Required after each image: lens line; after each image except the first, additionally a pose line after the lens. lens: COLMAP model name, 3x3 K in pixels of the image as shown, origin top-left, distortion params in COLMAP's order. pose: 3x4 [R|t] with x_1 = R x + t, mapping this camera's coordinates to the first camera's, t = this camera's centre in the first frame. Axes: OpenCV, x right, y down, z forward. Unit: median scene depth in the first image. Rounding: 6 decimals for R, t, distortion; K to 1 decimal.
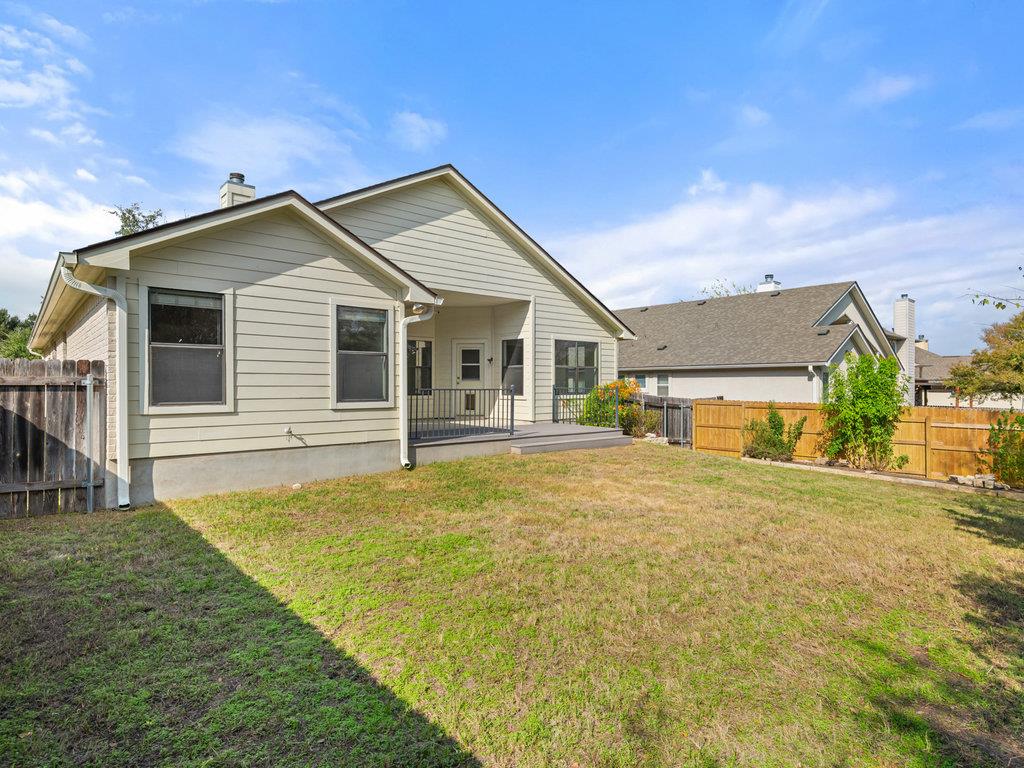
lens RADIAL K [[565.2, 0, 512.0], [0, 565.2, 384.0], [0, 0, 1]] dist [-0.002522, -0.000820]
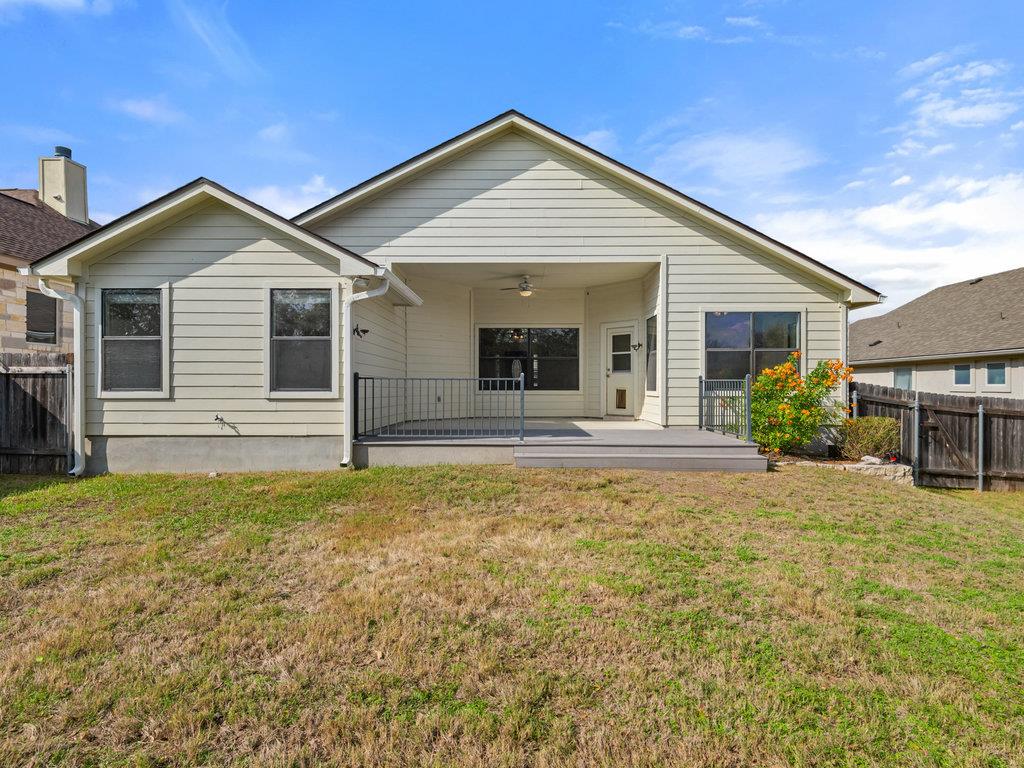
lens RADIAL K [[522.7, 0, 516.6], [0, 522.7, 386.8], [0, 0, 1]] dist [0.012965, -0.018221]
pose [[0.750901, 0.001136, -0.660413, 0.535193], [0.000652, 0.999997, 0.002462, 0.021152], [0.660414, -0.002279, 0.750898, 0.565255]]
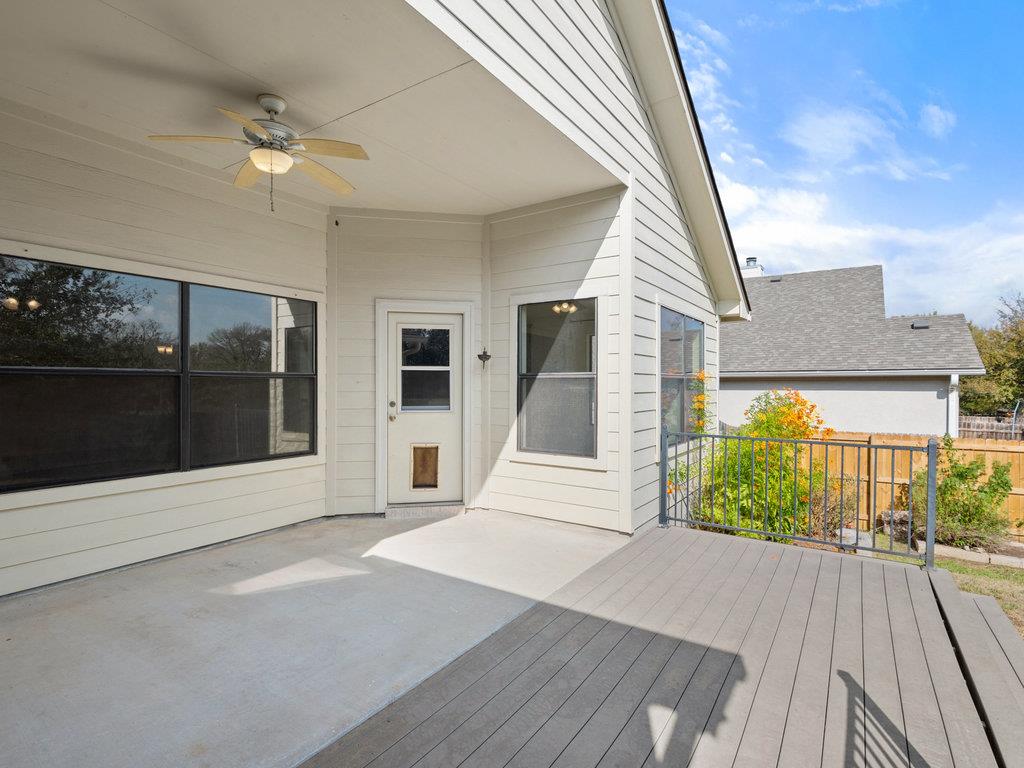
lens RADIAL K [[522.7, 0, 516.6], [0, 522.7, 386.8], [0, 0, 1]] dist [0.012965, -0.018221]
pose [[0.964448, -0.001483, 0.264268, -0.182784], [0.001612, 0.999999, -0.000271, -0.037657], [-0.264267, 0.000688, 0.964449, 1.100969]]
